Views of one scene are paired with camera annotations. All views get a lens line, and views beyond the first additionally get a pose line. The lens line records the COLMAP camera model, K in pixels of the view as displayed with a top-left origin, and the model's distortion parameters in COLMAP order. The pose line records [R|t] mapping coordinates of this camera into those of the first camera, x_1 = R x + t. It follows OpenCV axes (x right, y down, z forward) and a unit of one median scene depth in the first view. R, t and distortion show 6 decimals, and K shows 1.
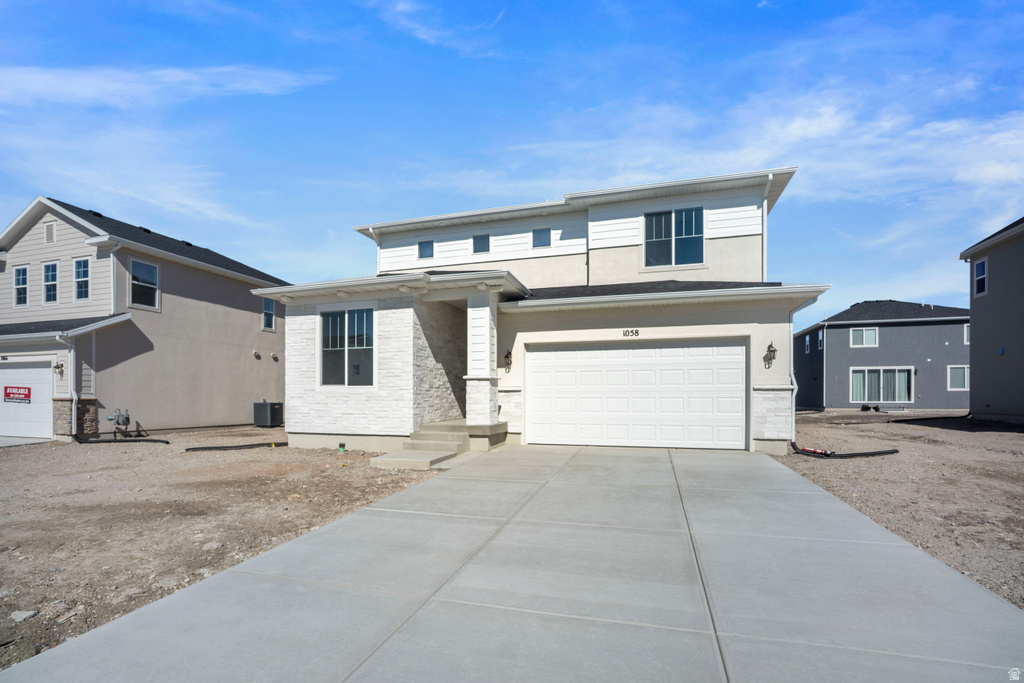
lens RADIAL K [[457.7, 0, 480.1], [0, 457.7, 391.5], [0, 0, 1]] dist [-0.023905, 0.000478]
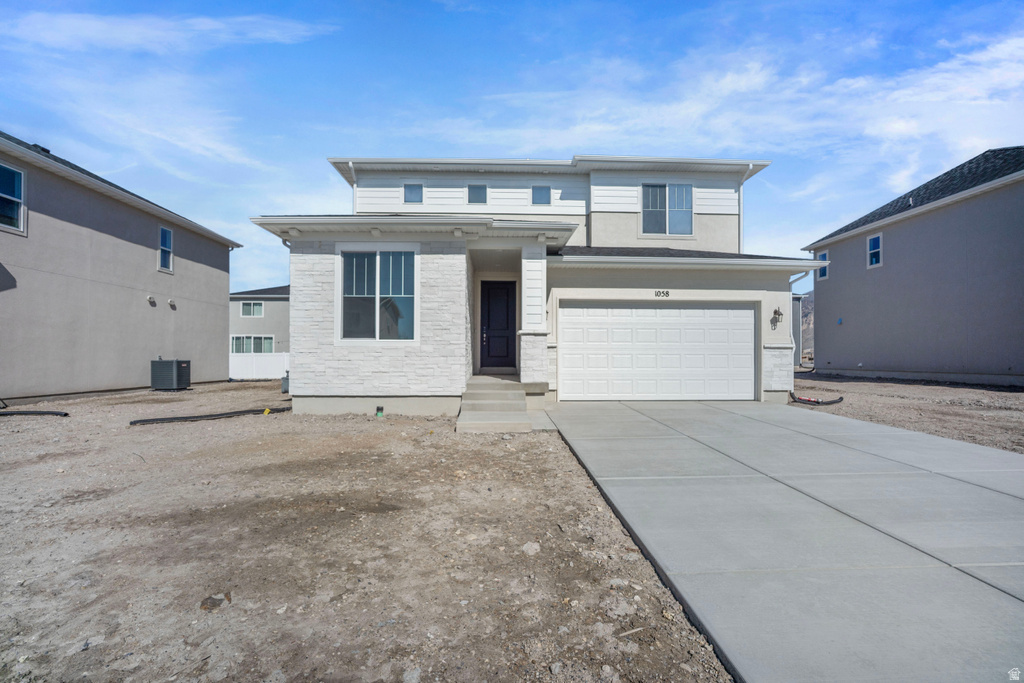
lens RADIAL K [[454.3, 0, 512.0], [0, 454.3, 341.5], [0, 0, 1]] dist [-0.040820, 0.016516]
pose [[0.945154, 0.013658, 0.326339, -0.316475], [-0.007229, 0.999755, -0.020904, 0.007095], [-0.326545, 0.017398, 0.945022, 0.111472]]
